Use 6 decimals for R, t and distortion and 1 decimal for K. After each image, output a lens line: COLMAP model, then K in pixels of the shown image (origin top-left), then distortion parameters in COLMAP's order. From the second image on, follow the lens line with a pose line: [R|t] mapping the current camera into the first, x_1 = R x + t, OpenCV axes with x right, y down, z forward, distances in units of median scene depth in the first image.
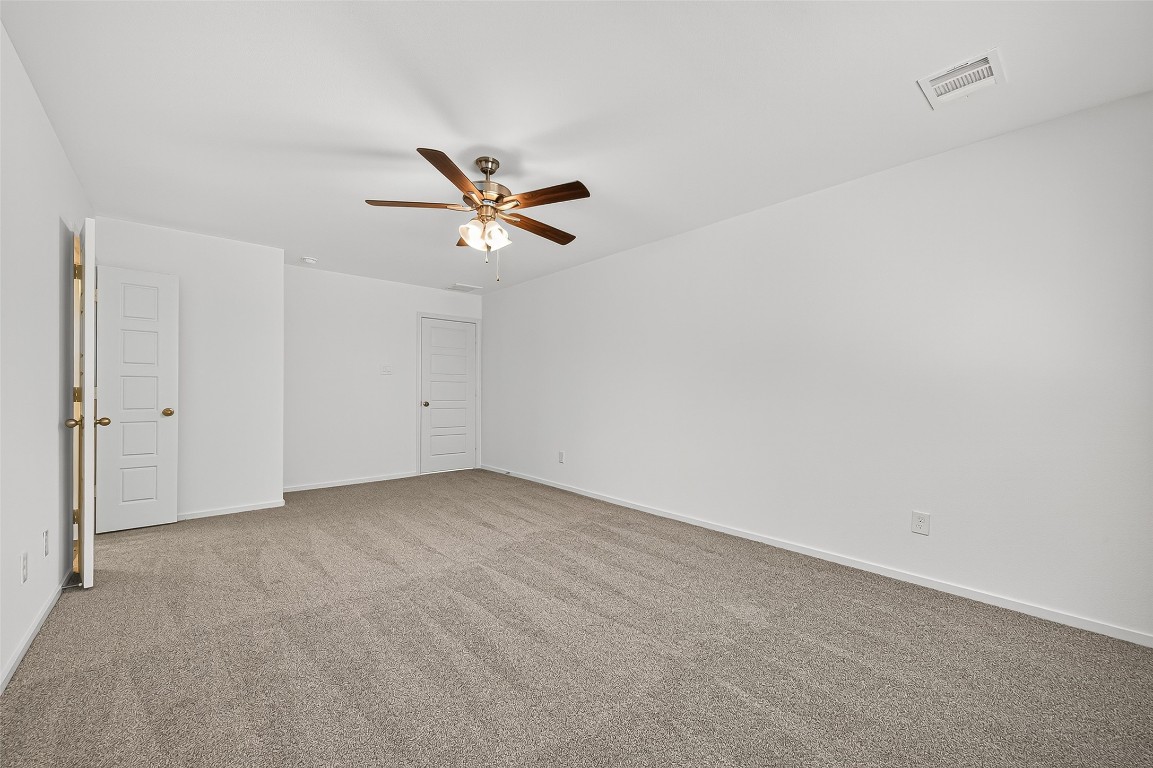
lens RADIAL K [[450.4, 0, 580.1], [0, 450.4, 386.6], [0, 0, 1]] dist [0.010823, -0.002523]
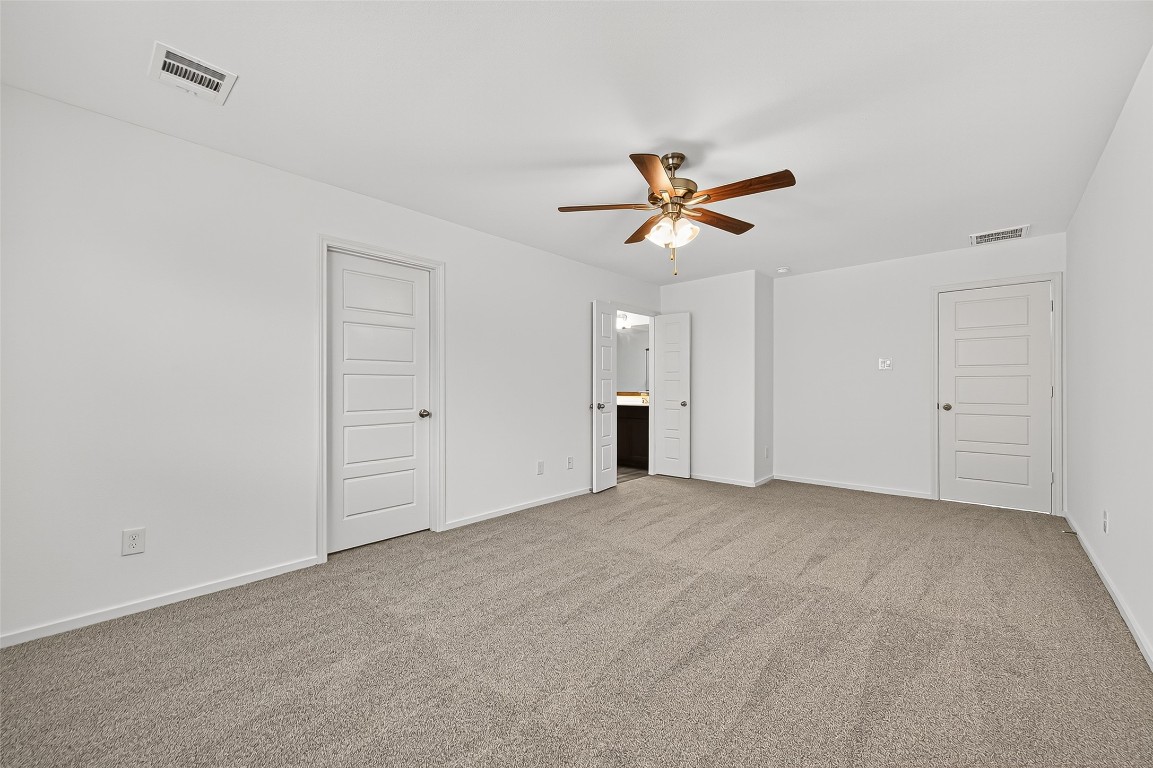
lens RADIAL K [[450.4, 0, 580.1], [0, 450.4, 386.6], [0, 0, 1]] dist [0.010823, -0.002523]
pose [[0.107437, -0.002450, -0.994209, 0.646937], [0.012089, 0.999926, -0.001157, -0.004240], [0.994138, -0.011894, 0.107459, 0.589721]]
